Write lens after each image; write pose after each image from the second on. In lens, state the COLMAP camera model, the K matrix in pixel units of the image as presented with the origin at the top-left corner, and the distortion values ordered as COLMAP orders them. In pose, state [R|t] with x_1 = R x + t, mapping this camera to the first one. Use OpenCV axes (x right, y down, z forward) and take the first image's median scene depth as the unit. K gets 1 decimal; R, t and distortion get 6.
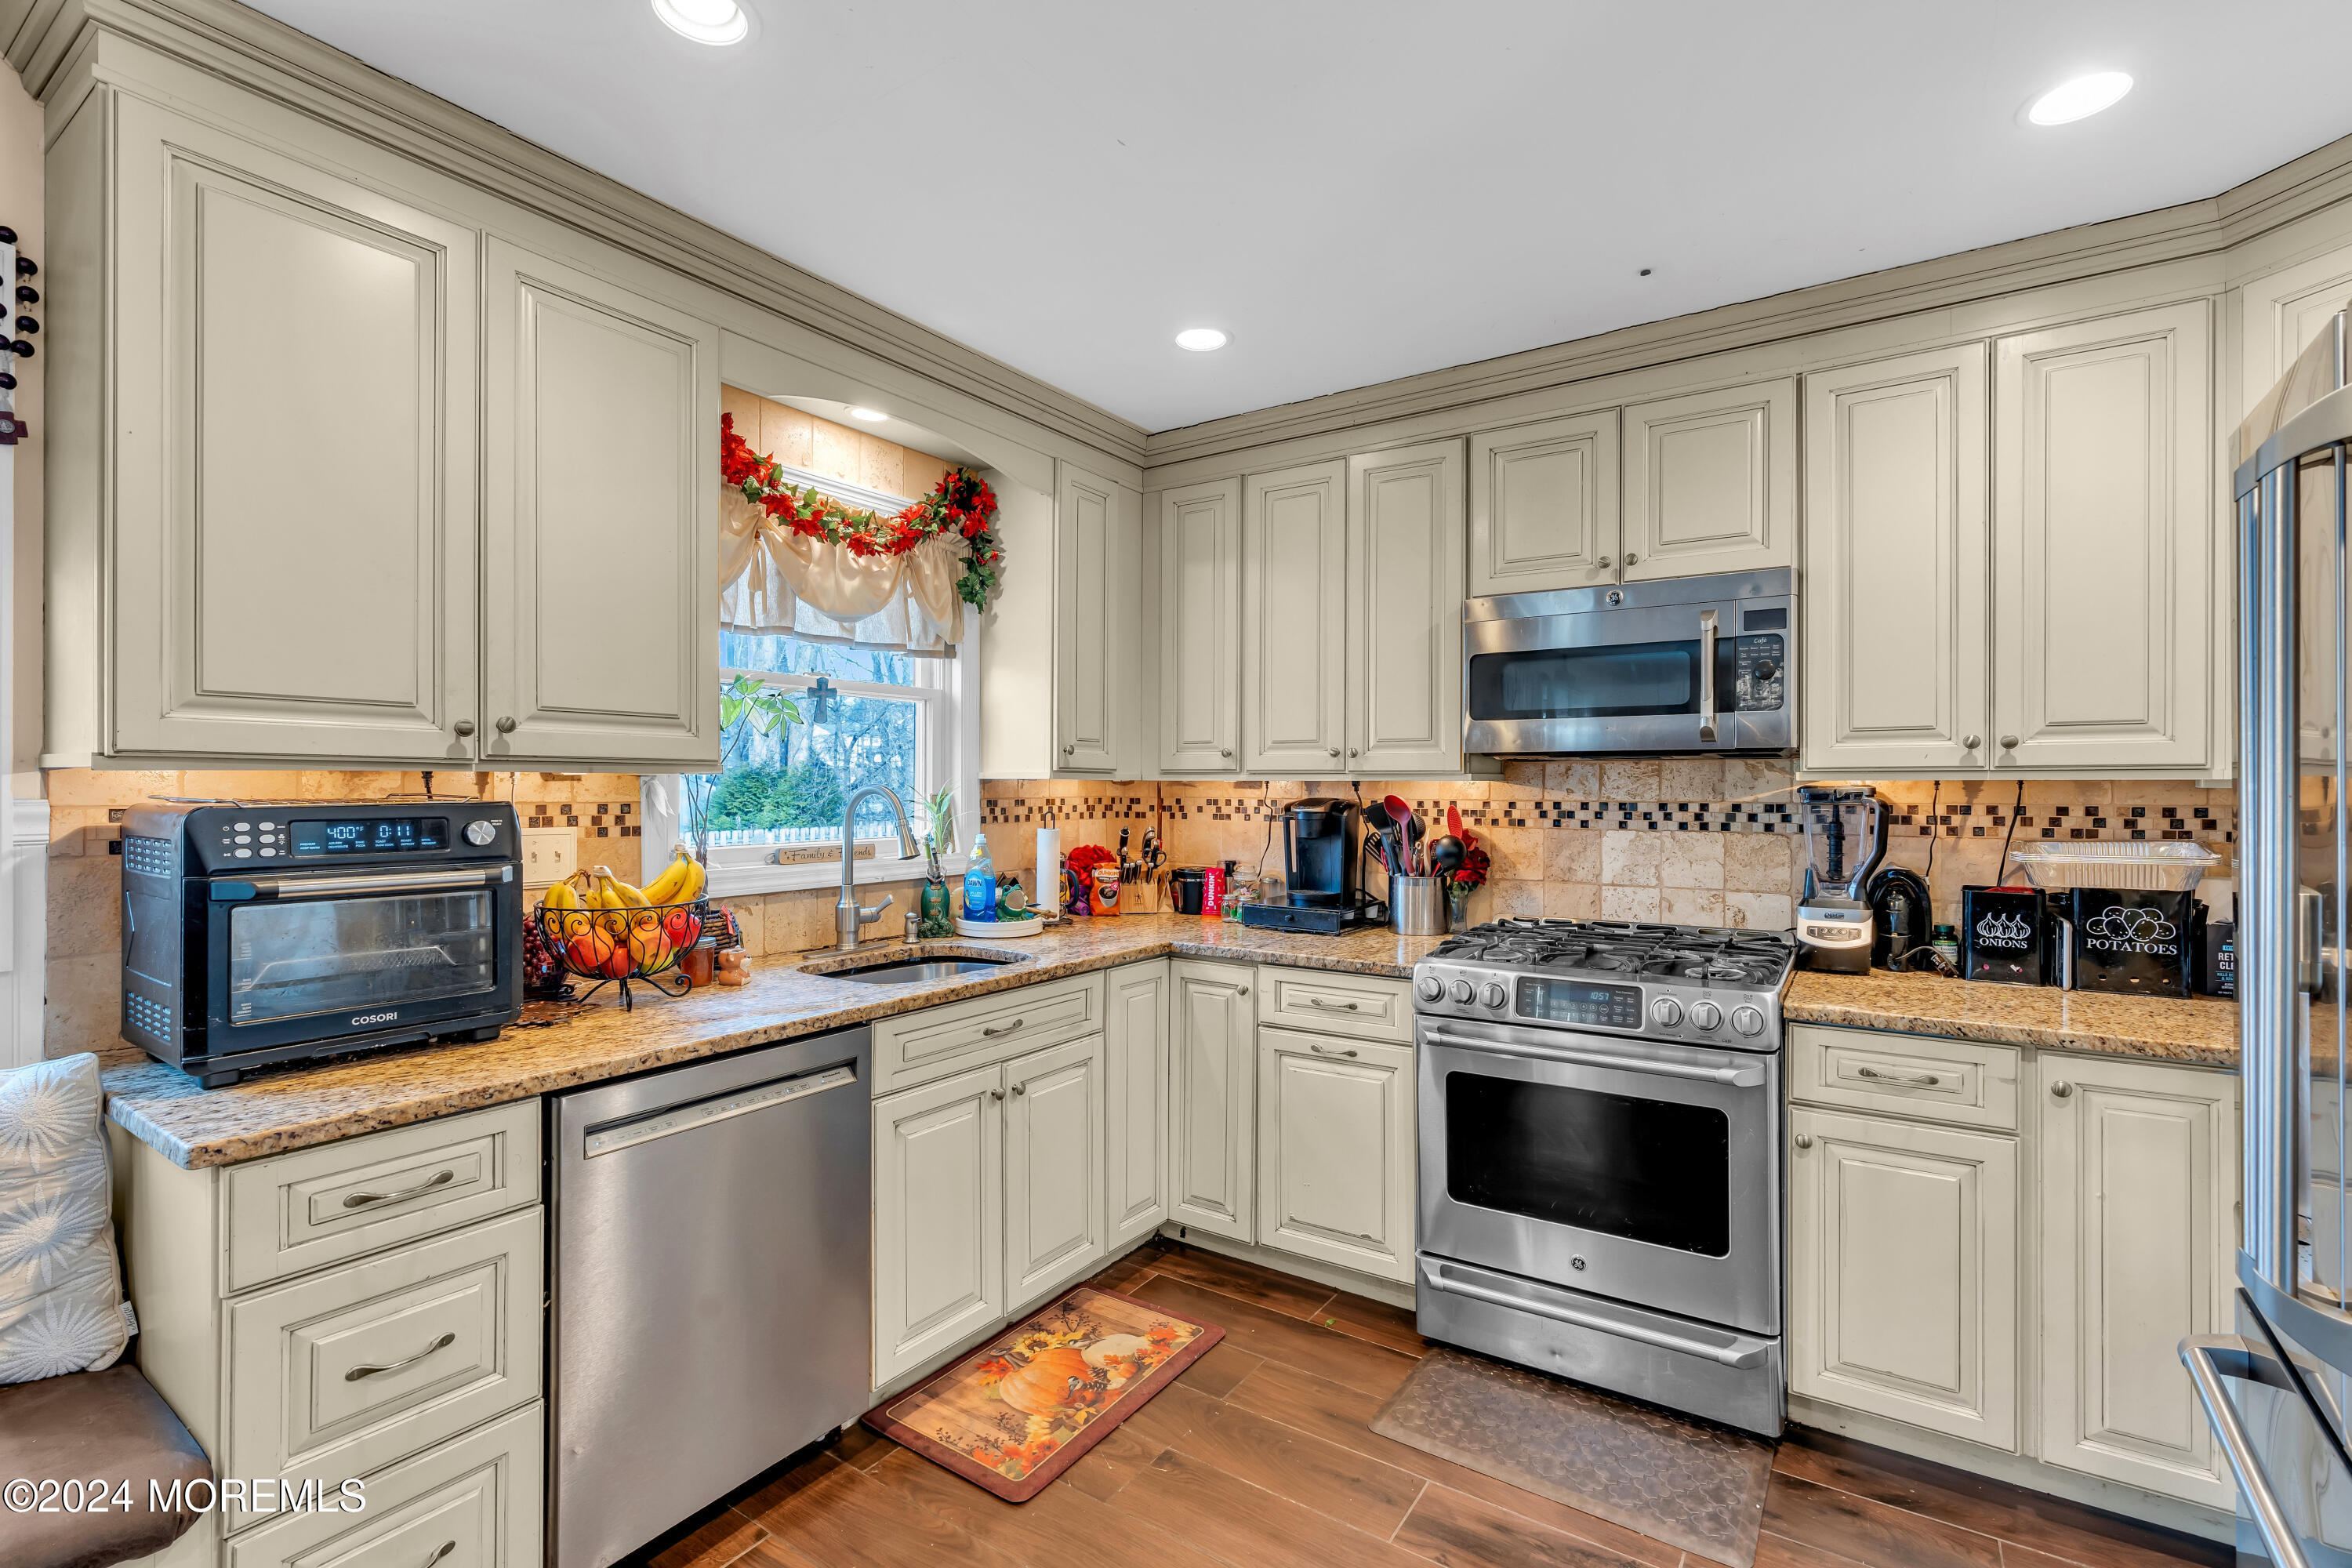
lens RADIAL K [[1065.2, 0, 1174.3], [0, 1065.2, 787.2], [0, 0, 1]] dist [0.001693, 0.001799]
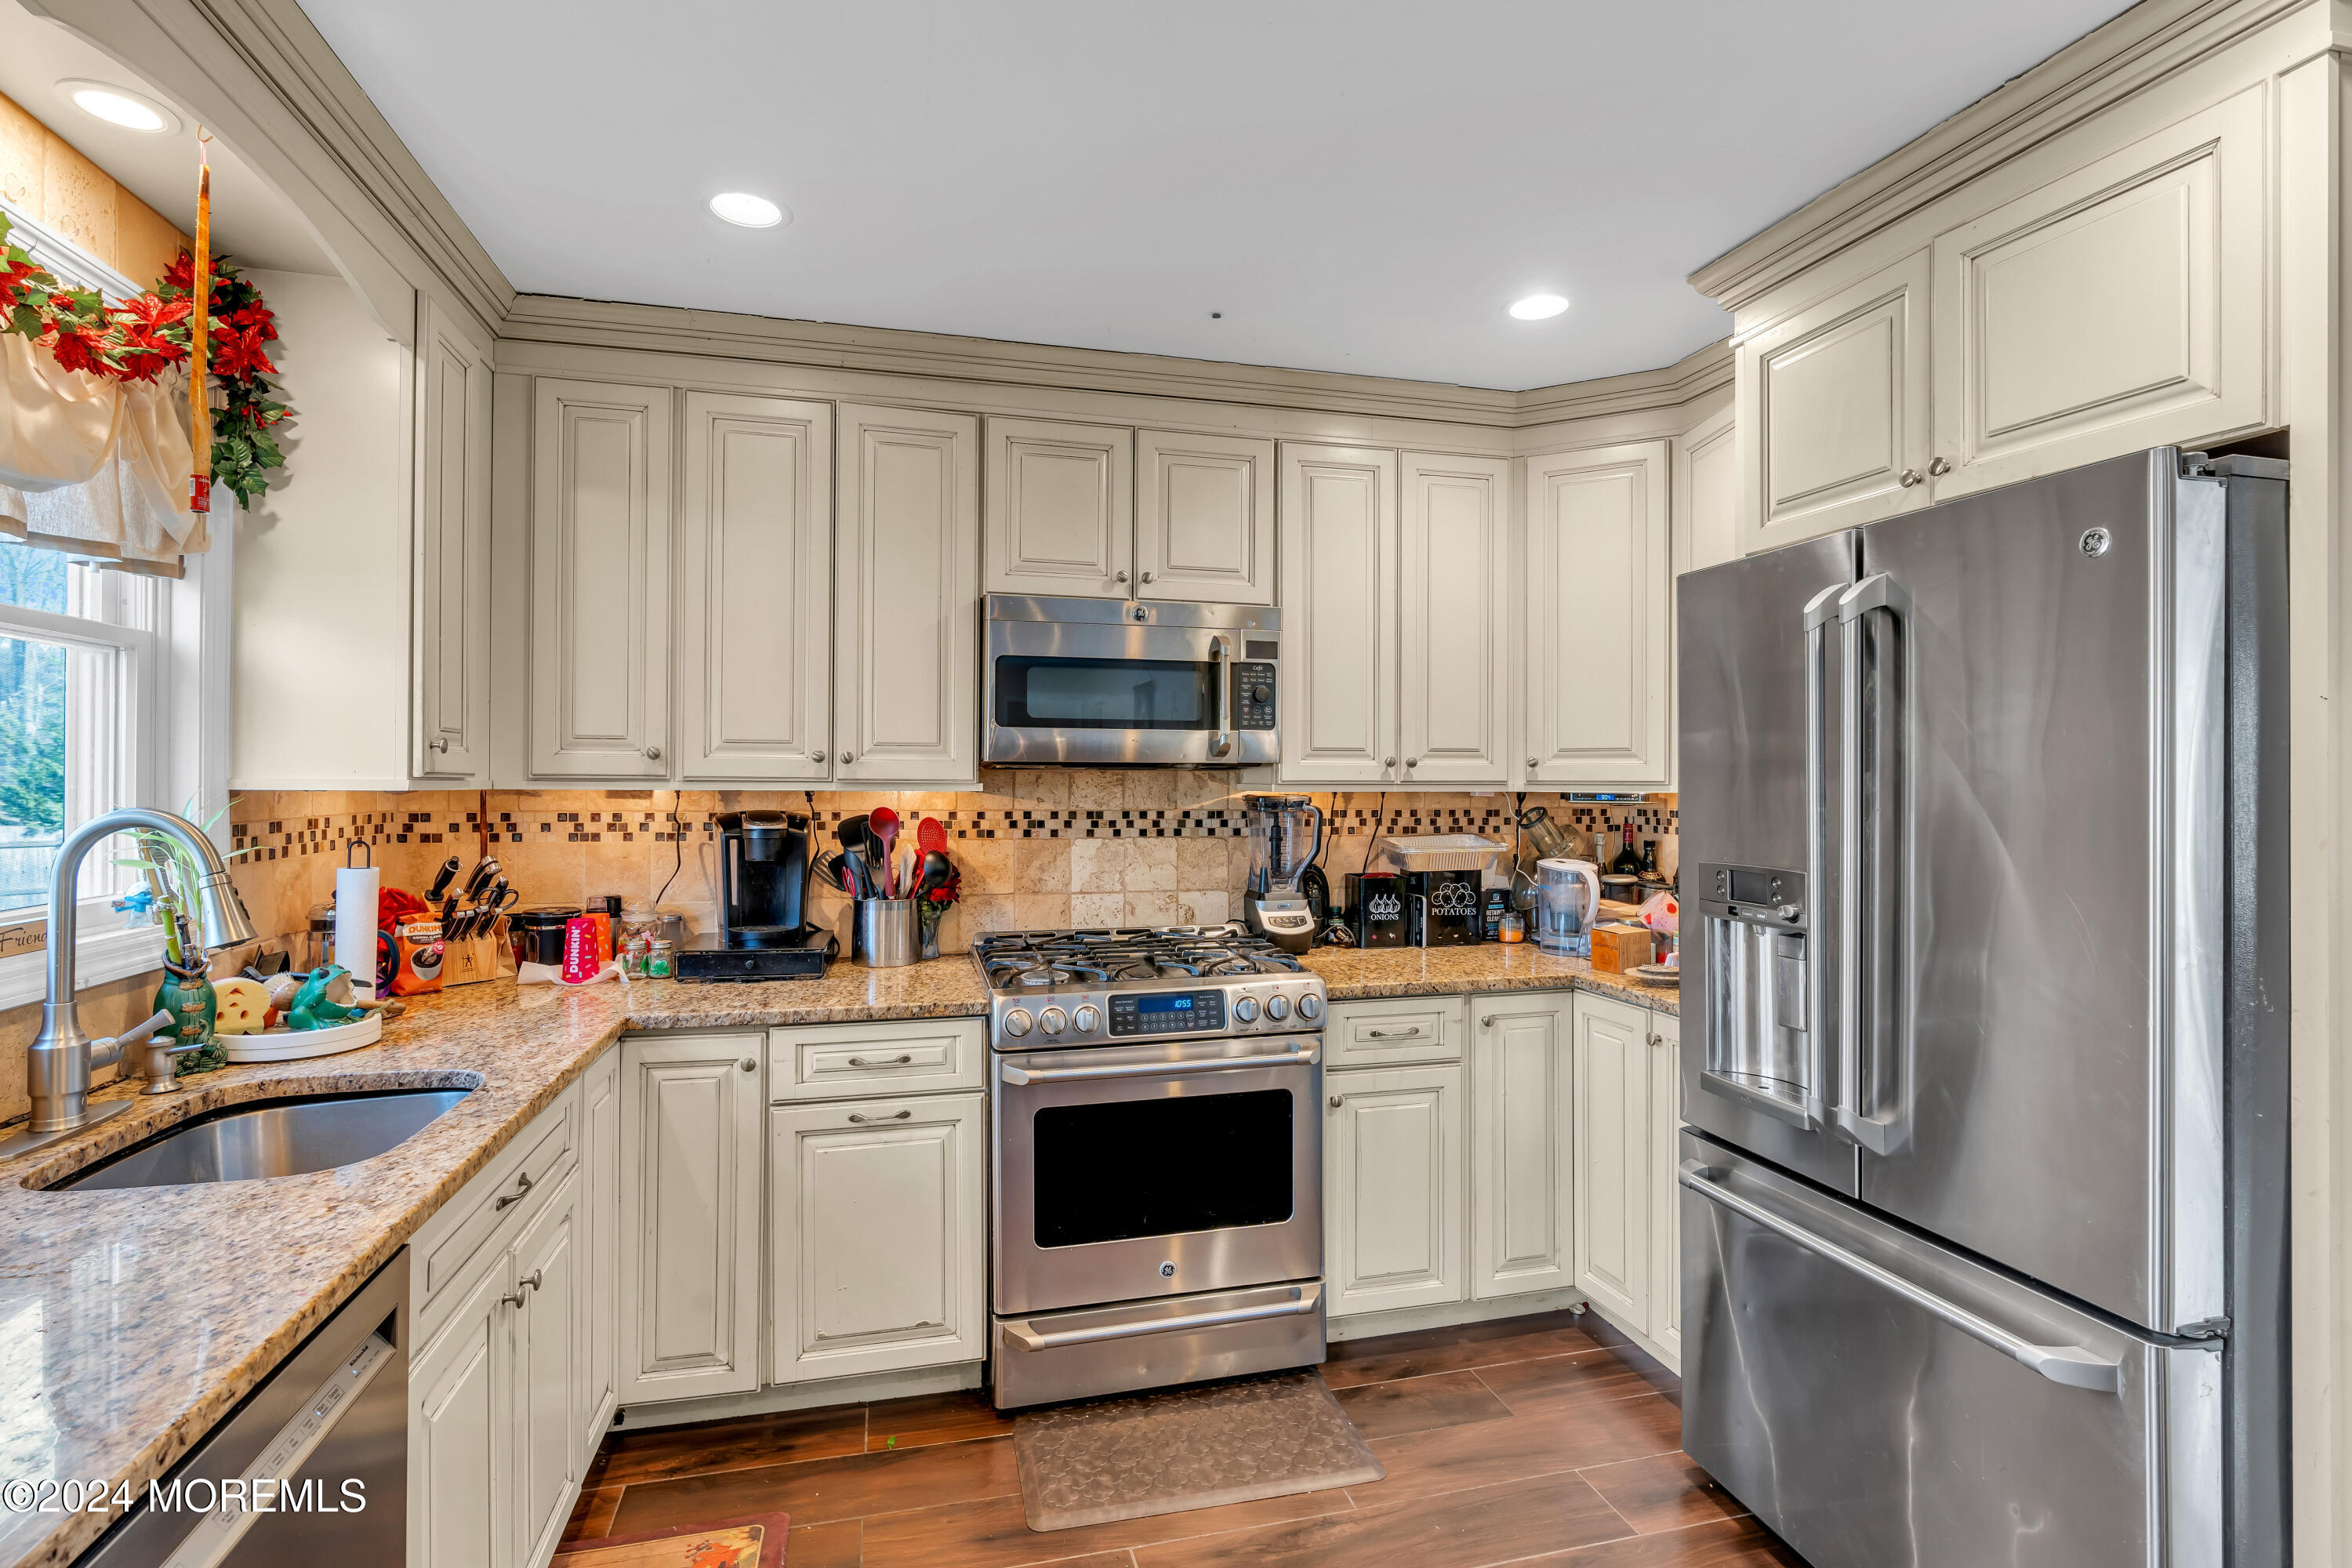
lens RADIAL K [[1141.7, 0, 1174.8], [0, 1141.7, 774.9], [0, 0, 1]] dist [-0.003179, 0.001218]
pose [[0.663747, 0.004226, 0.747945, -0.362745], [-0.001791, 0.999990, -0.004061, -0.016865], [-0.747955, 0.001356, 0.663748, 0.230723]]
